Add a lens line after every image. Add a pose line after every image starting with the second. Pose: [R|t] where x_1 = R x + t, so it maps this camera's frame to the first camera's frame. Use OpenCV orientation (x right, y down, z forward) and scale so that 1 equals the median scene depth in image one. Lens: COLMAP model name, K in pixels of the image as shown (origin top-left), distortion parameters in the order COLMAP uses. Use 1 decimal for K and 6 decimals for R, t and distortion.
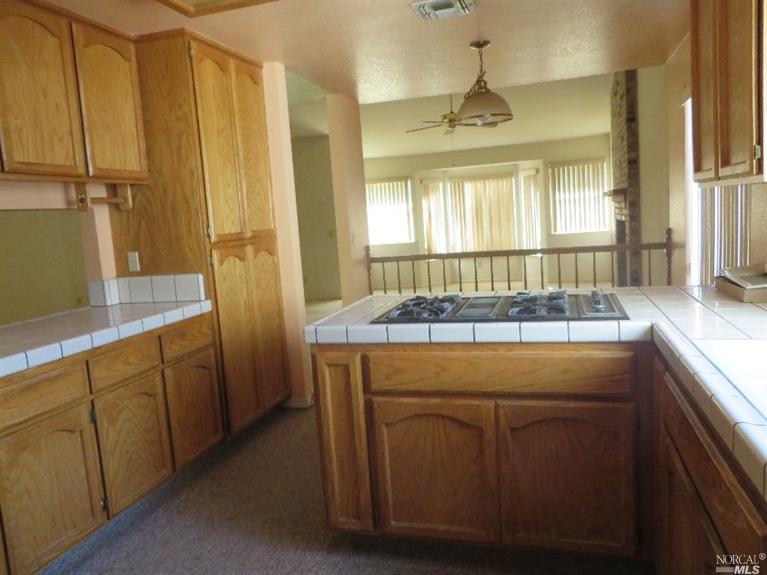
lens RADIAL K [[573.2, 0, 382.3], [0, 573.2, 285.2], [0, 0, 1]] dist [-0.020495, 0.011781]
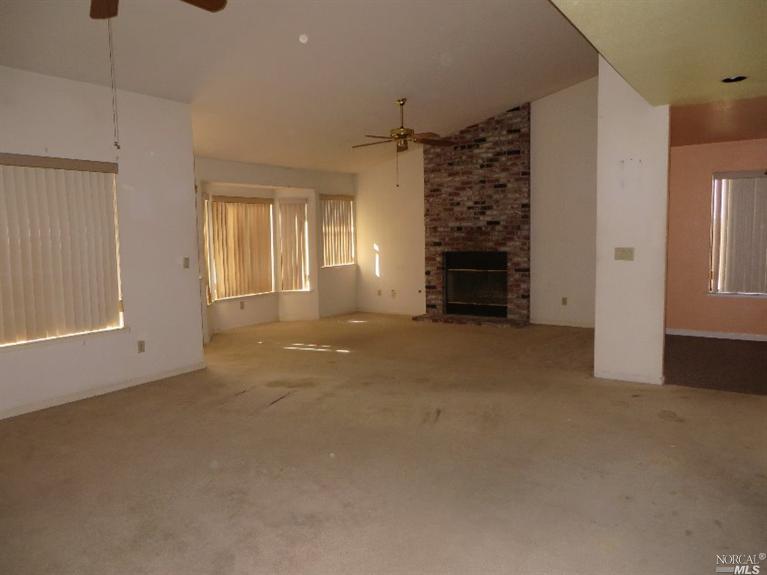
lens RADIAL K [[573.2, 0, 389.3], [0, 573.2, 280.2], [0, 0, 1]] dist [-0.020495, 0.011781]
pose [[0.280948, -0.016813, 0.959576, -0.598314], [0.113800, 0.993376, -0.015914, -0.042150], [-0.952952, 0.113670, 0.281000, 0.639712]]
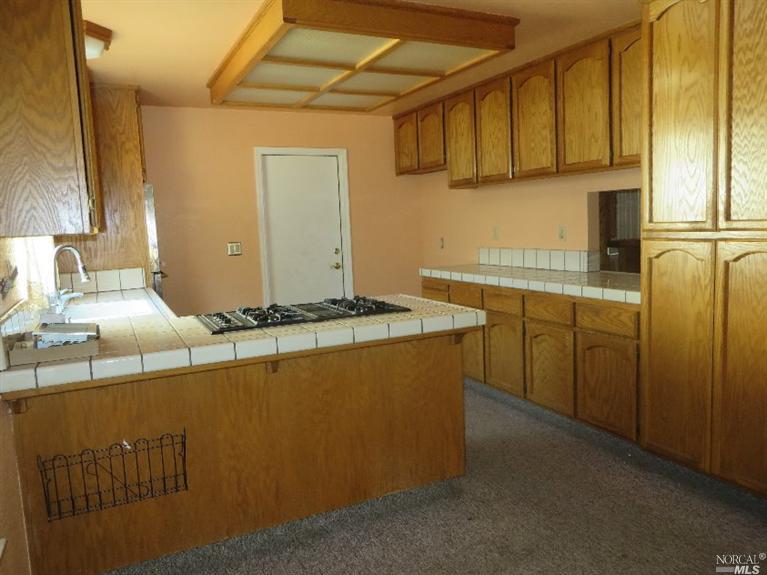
lens RADIAL K [[573.2, 0, 382.6], [0, 573.2, 281.4], [0, 0, 1]] dist [-0.020495, 0.011781]
pose [[-0.722112, 0.166508, -0.671438, 0.207539], [-0.000142, 0.970565, 0.240840, -0.072307], [0.691776, 0.174009, -0.700833, 0.461310]]
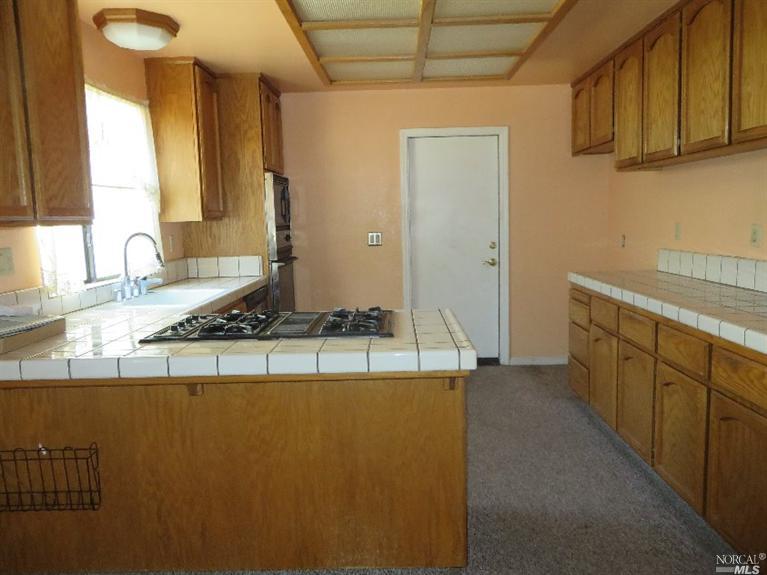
lens RADIAL K [[573.2, 0, 388.3], [0, 573.2, 283.0], [0, 0, 1]] dist [-0.020495, 0.011781]
pose [[-0.953969, 0.124733, -0.272737, 0.068358], [0.053187, 0.965356, 0.255458, -0.063743], [0.295152, 0.229193, -0.927554, 0.467055]]
